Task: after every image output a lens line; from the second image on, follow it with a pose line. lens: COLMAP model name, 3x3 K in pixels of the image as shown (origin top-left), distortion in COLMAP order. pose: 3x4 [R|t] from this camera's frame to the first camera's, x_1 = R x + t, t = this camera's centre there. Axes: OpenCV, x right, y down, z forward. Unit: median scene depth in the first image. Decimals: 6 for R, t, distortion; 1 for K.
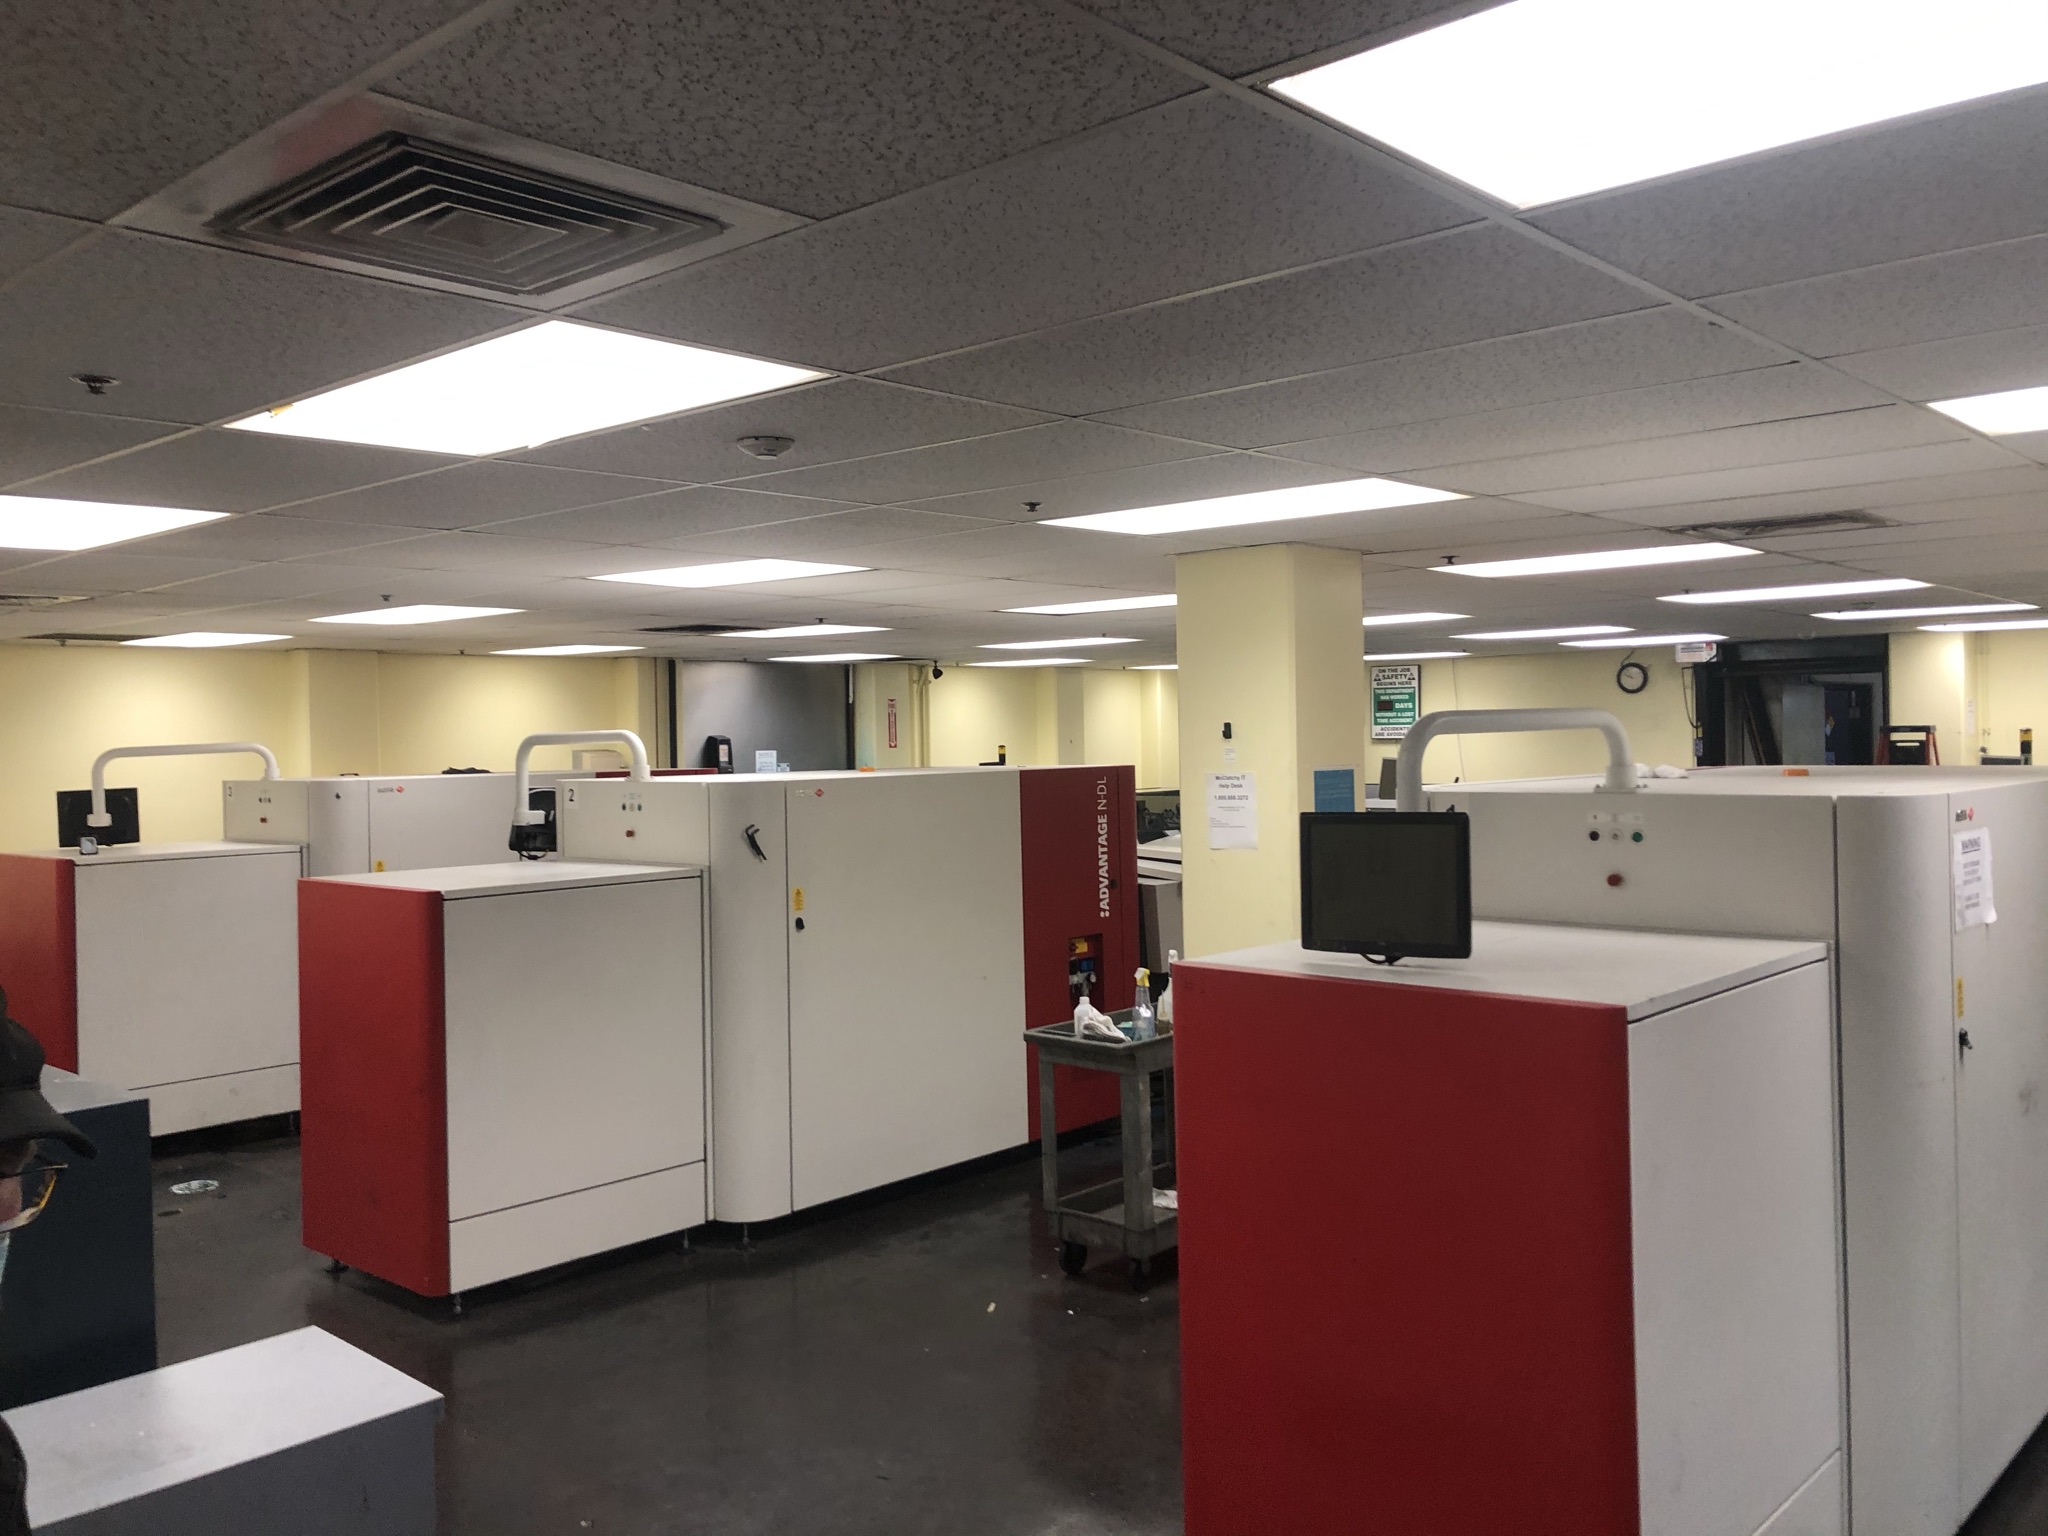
lens RADIAL K [[1656.9, 0, 1024.0], [0, 1656.9, 768.0], [0, 0, 1]] dist [0.038886, -0.003190]
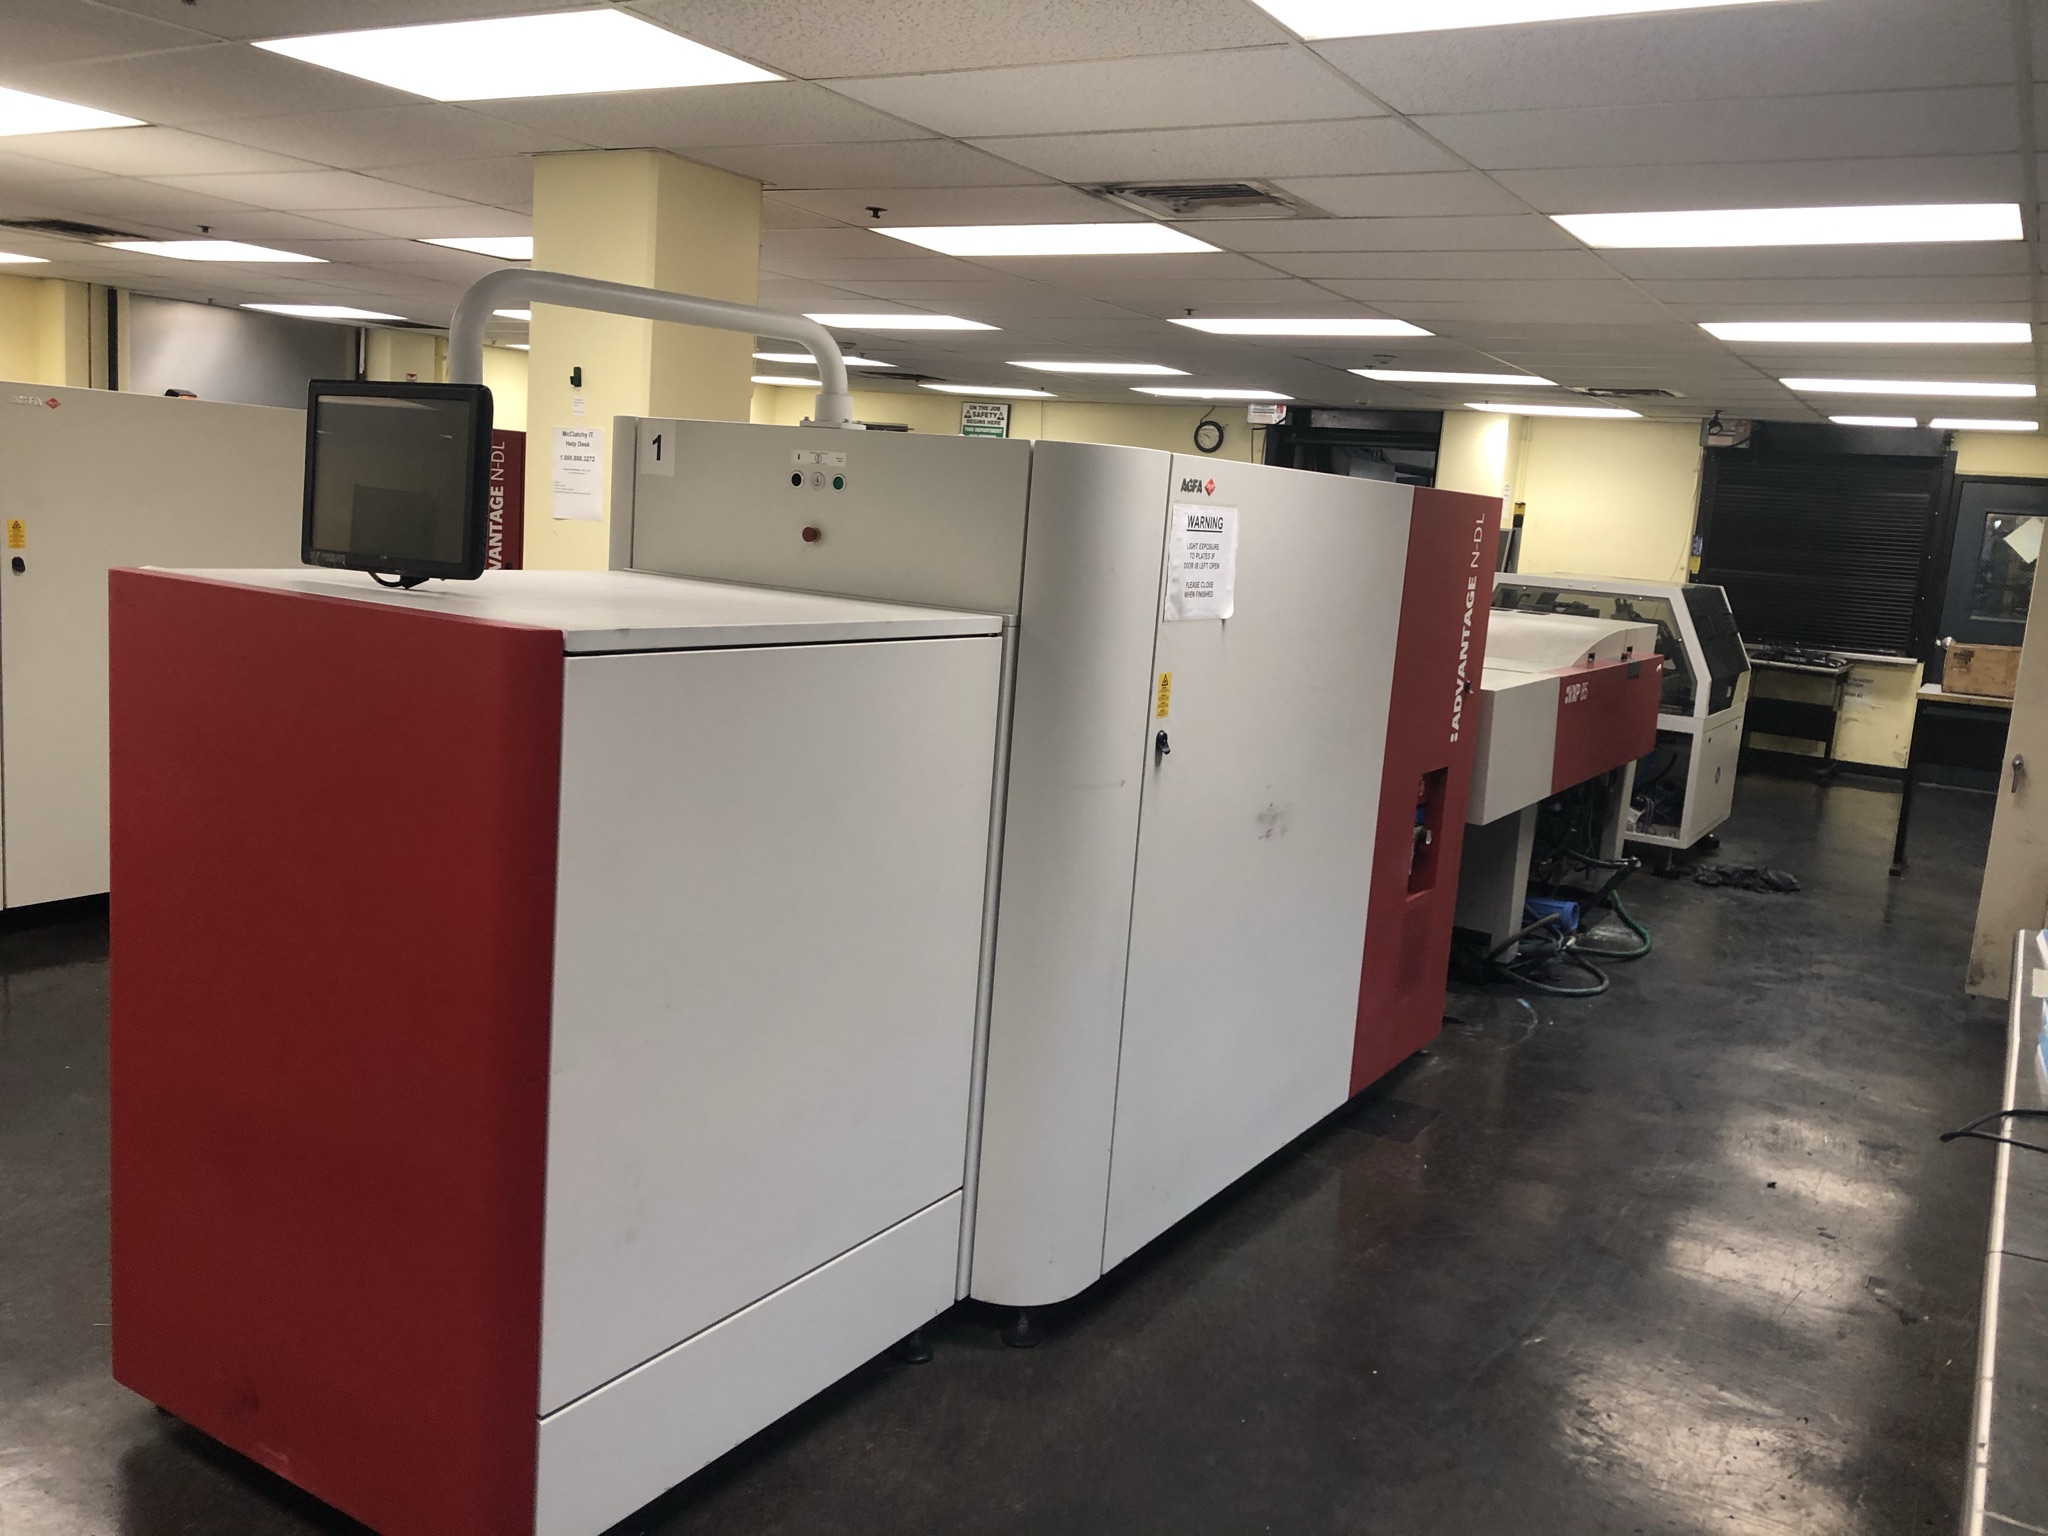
lens RADIAL K [[1665.6, 0, 1024.0], [0, 1665.6, 768.0], [0, 0, 1]] dist [0.135885, -0.240020]
pose [[0.977319, 0.060829, 0.202848, 0.198534], [-0.089558, 0.986708, 0.135599, 0.039912], [-0.191903, -0.150691, 0.969776, 0.105584]]
